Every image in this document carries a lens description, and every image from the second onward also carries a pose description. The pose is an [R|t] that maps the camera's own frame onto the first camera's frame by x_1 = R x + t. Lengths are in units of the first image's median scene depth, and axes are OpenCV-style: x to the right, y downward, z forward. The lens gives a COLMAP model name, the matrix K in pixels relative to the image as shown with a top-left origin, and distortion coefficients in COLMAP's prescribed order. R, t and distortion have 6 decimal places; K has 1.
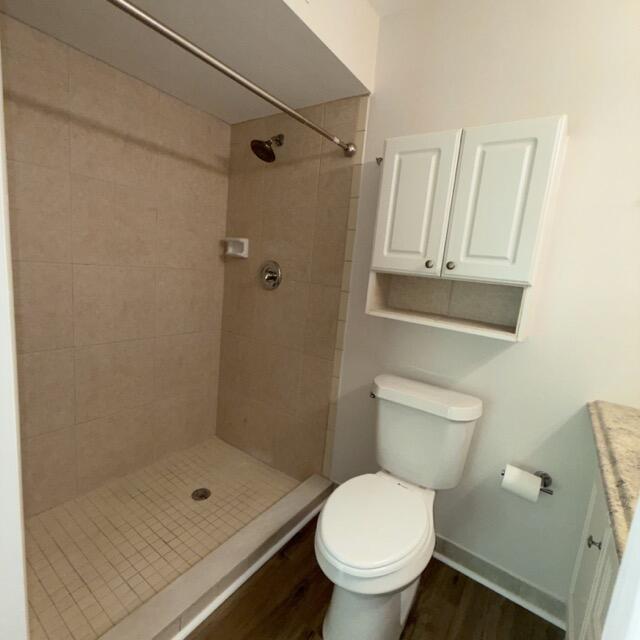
lens RADIAL K [[340.3, 0, 320.6], [0, 340.3, 318.5], [0, 0, 1]] dist [0.000343, 0.001821]
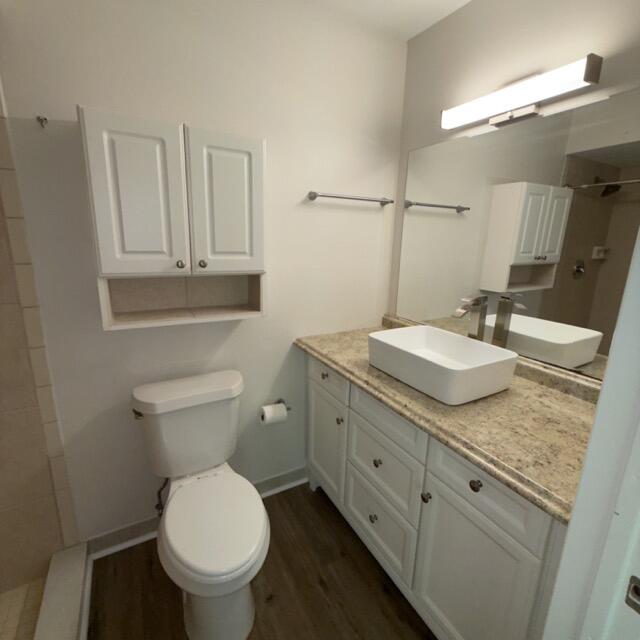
lens RADIAL K [[340.3, 0, 320.6], [0, 340.3, 318.5], [0, 0, 1]] dist [0.000343, 0.001821]
pose [[0.426968, -0.290133, 0.856459, -0.386463], [0.158671, 0.956474, 0.244912, -0.185027], [-0.890237, 0.031326, 0.454419, 0.206741]]
